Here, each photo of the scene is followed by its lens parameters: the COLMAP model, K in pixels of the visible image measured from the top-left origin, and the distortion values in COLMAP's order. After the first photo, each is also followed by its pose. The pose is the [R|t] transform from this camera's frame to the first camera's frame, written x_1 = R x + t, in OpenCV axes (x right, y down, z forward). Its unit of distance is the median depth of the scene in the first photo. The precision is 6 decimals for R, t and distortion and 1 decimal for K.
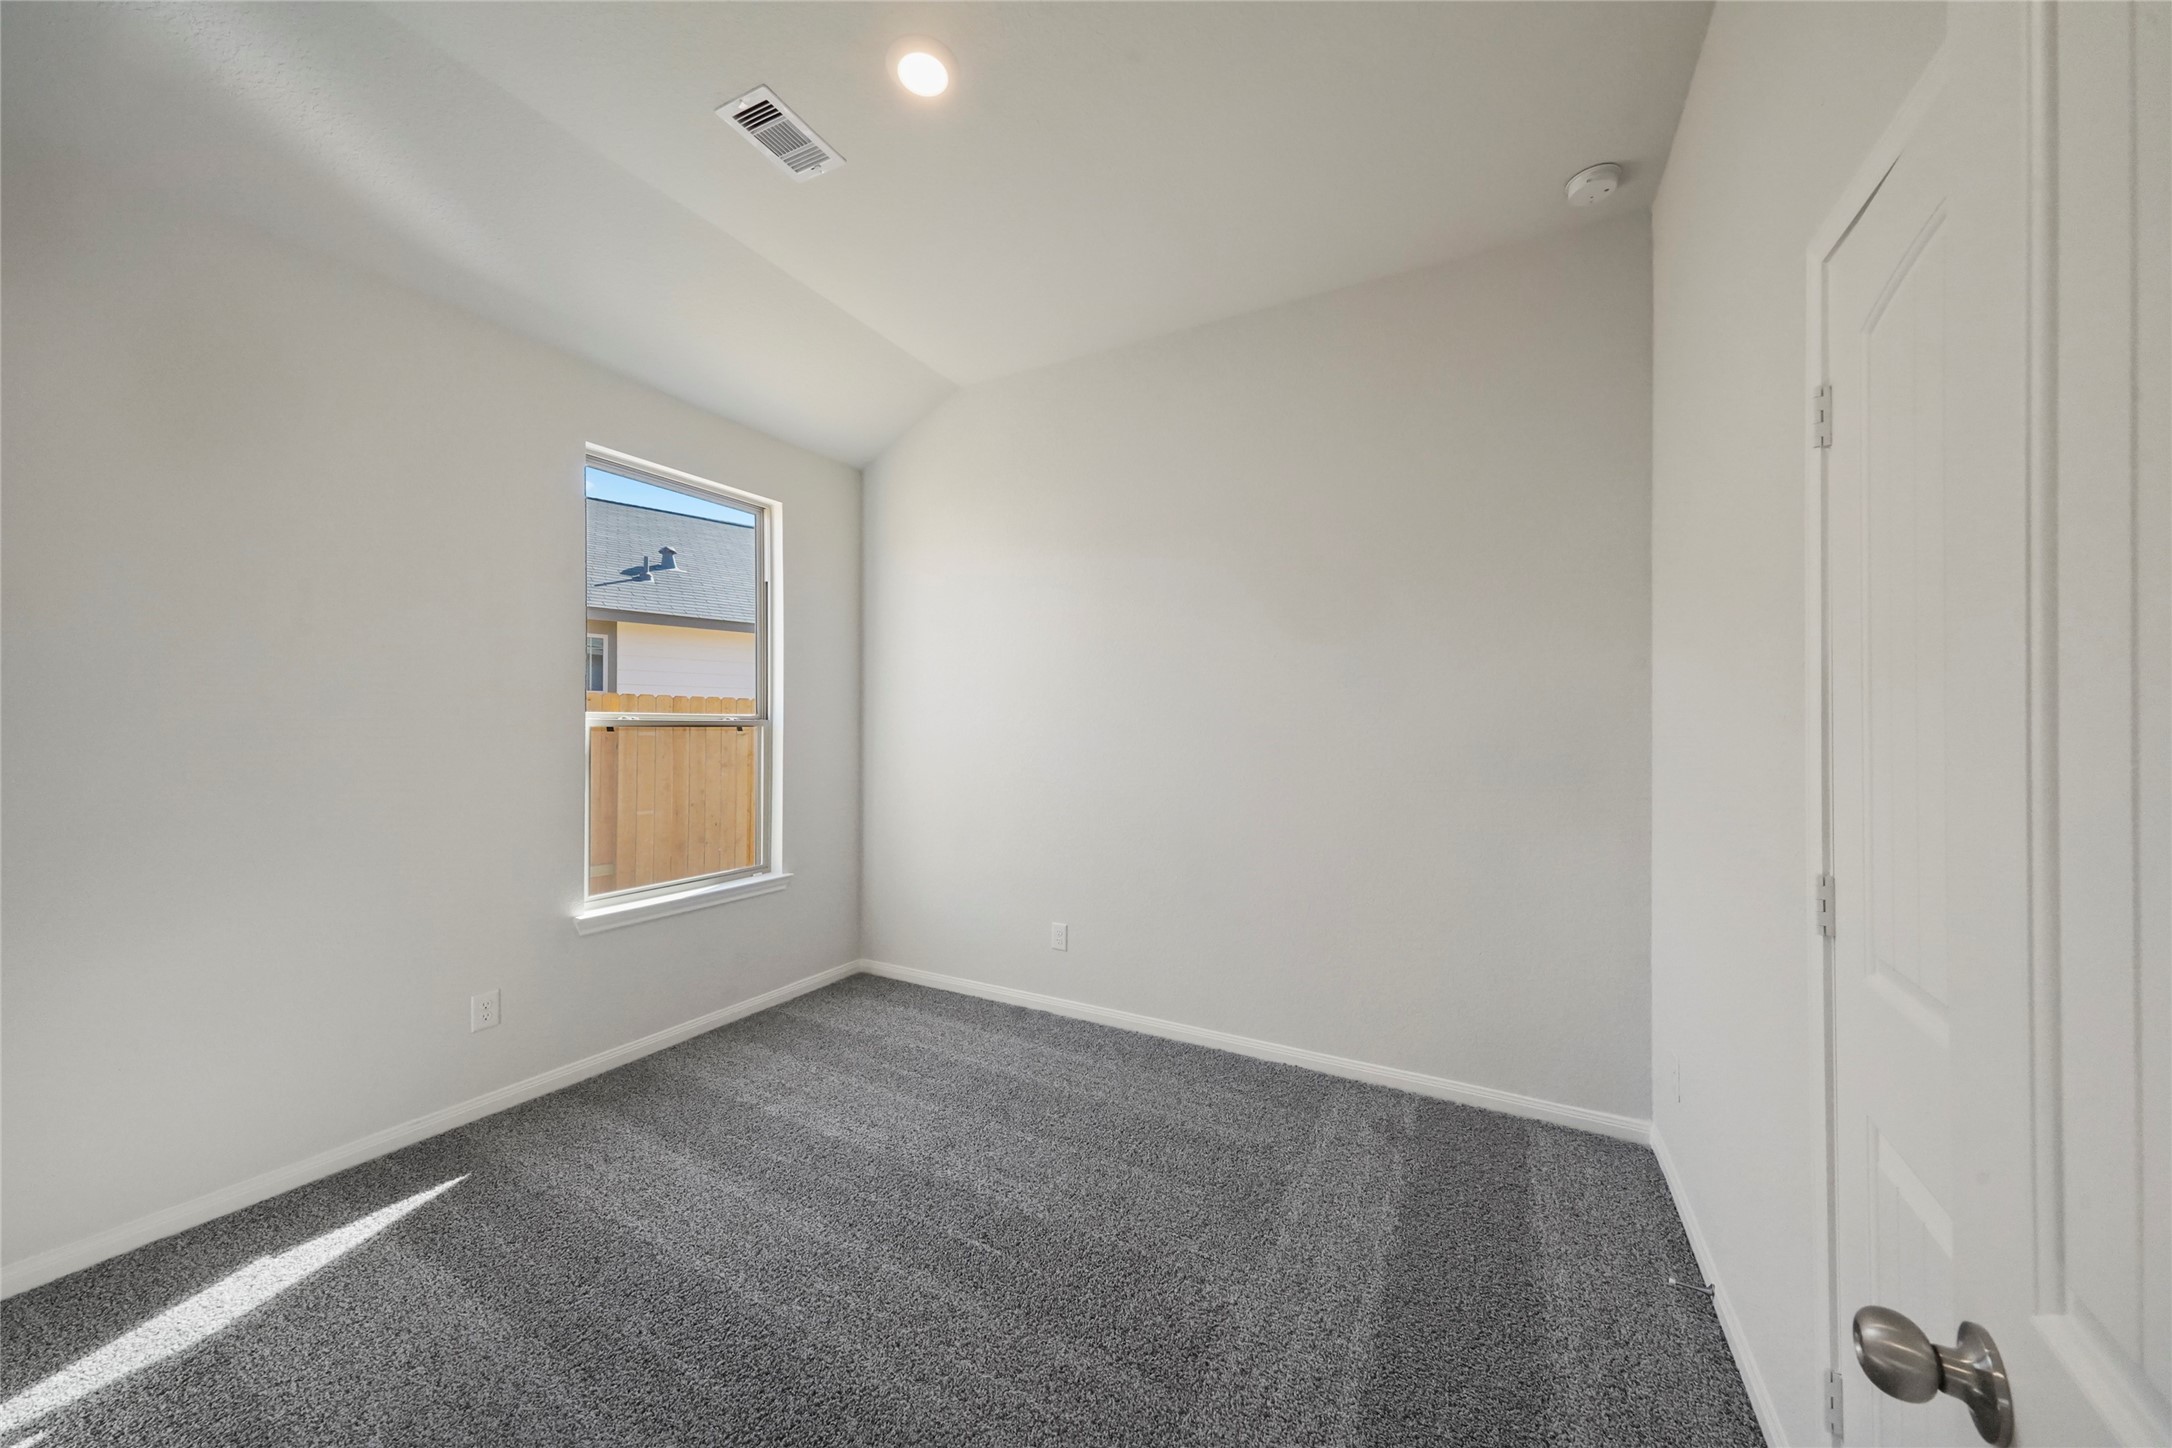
lens RADIAL K [[758.6, 0, 1083.5], [0, 758.6, 714.8], [0, 0, 1]] dist [0.000061, -0.000016]
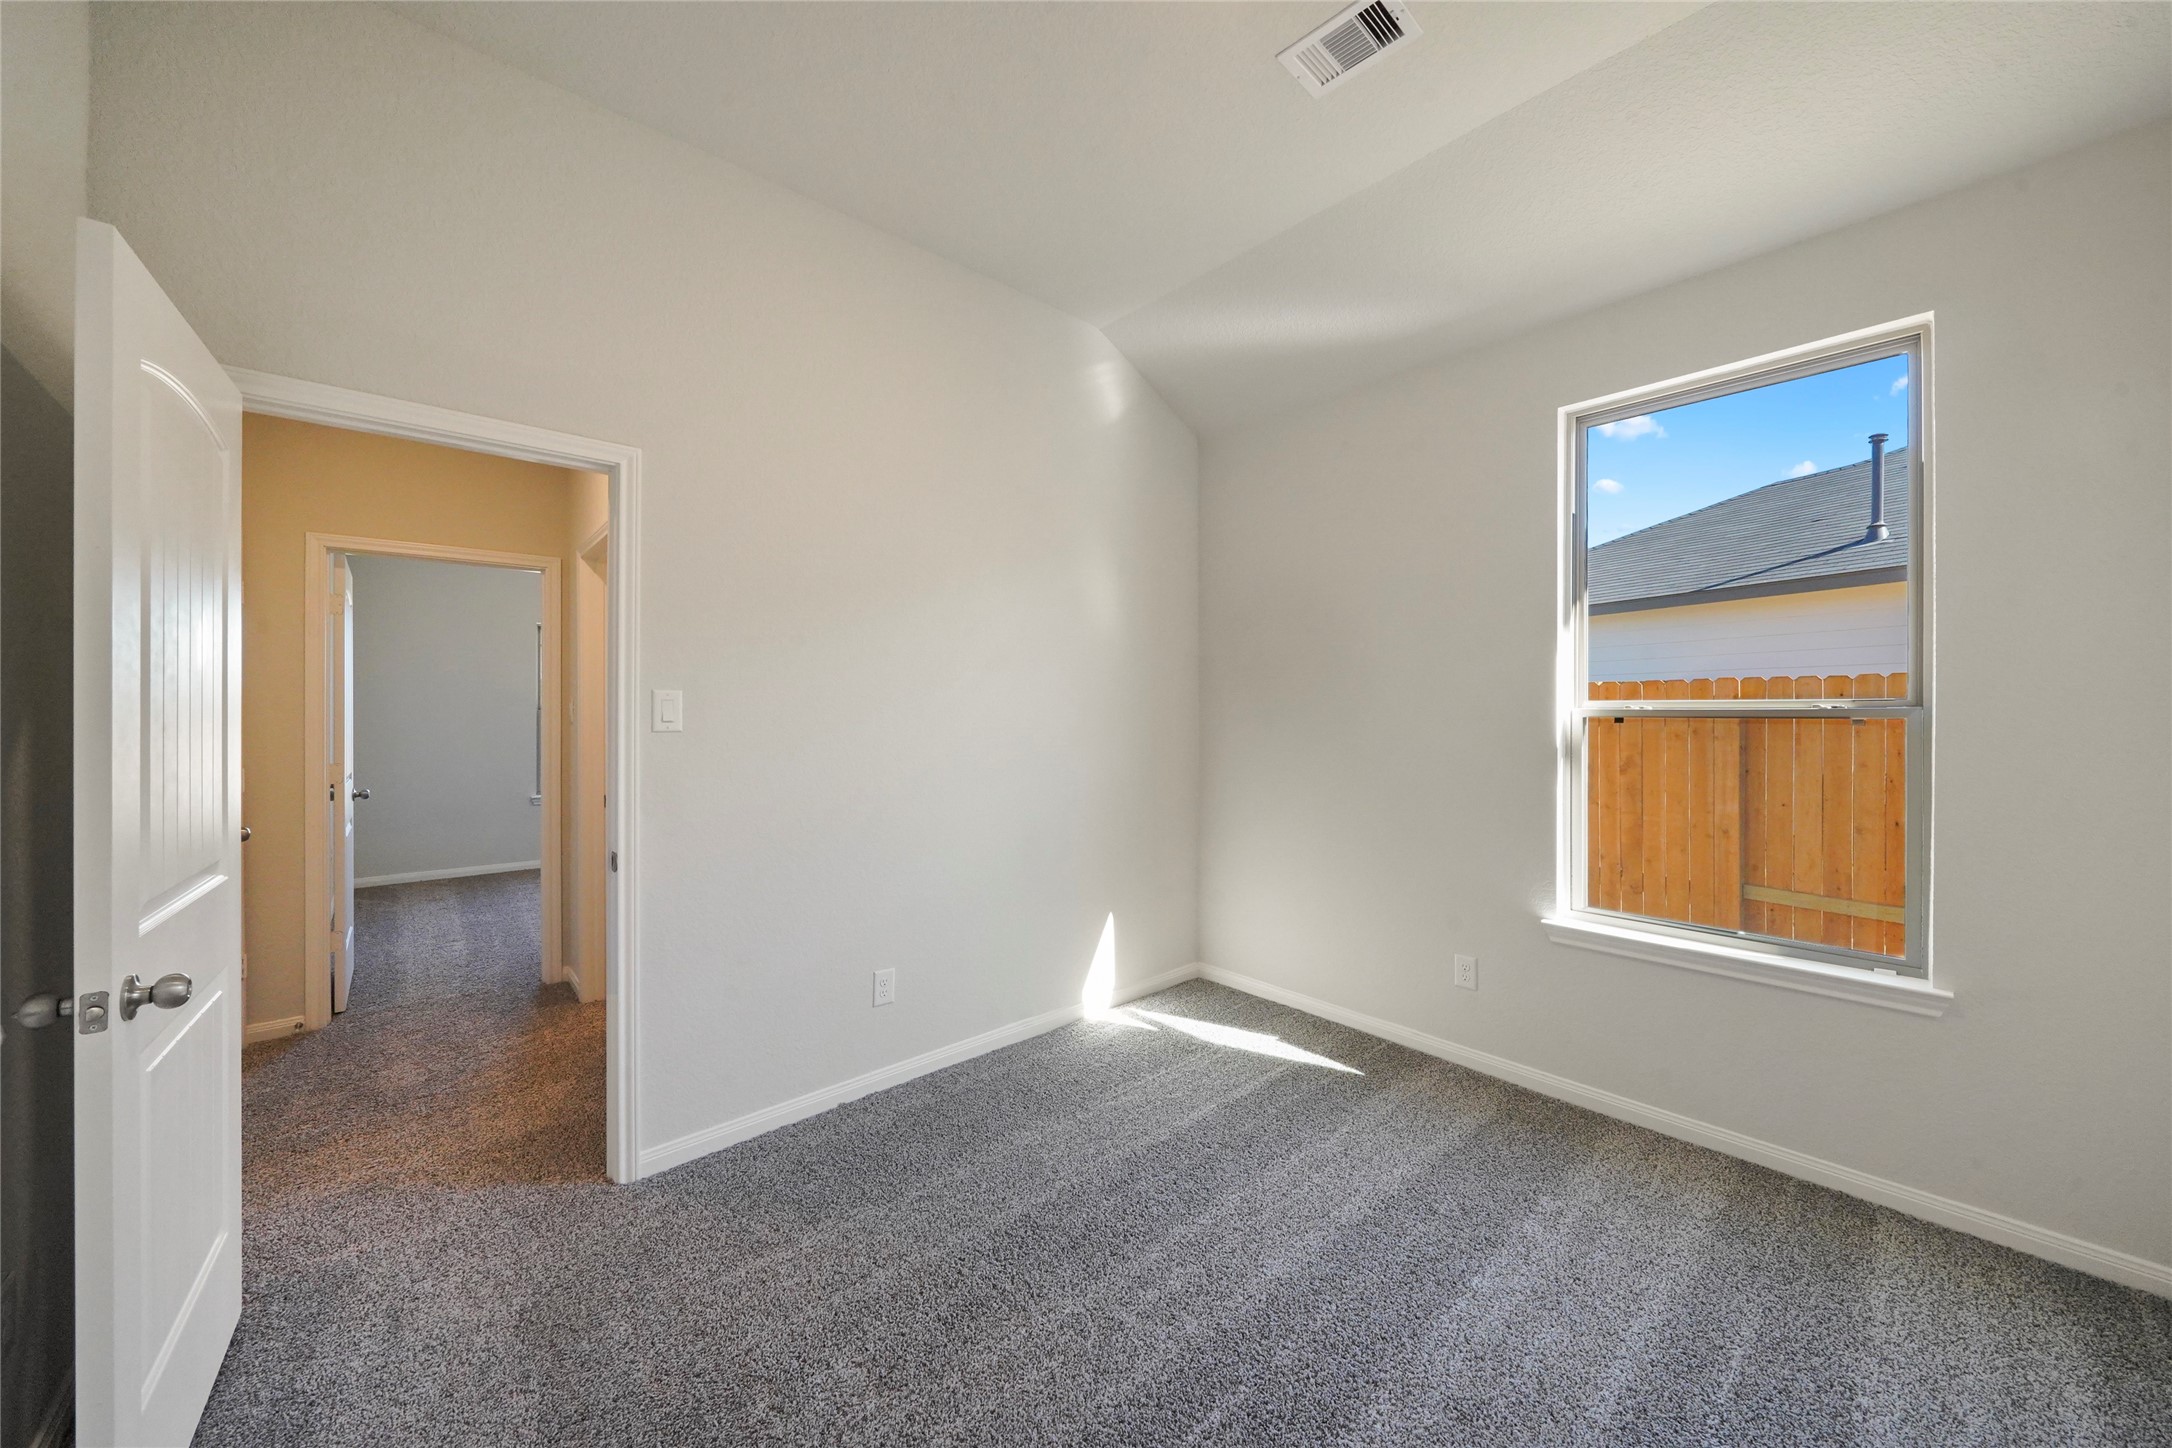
lens RADIAL K [[758.6, 0, 1083.5], [0, 758.6, 714.8], [0, 0, 1]] dist [0.000061, -0.000016]
pose [[-0.317402, 0.001910, -0.948289, 0.439120], [0.007251, 0.999974, -0.000413, 0.010239], [0.948263, -0.007007, -0.317408, 0.819139]]
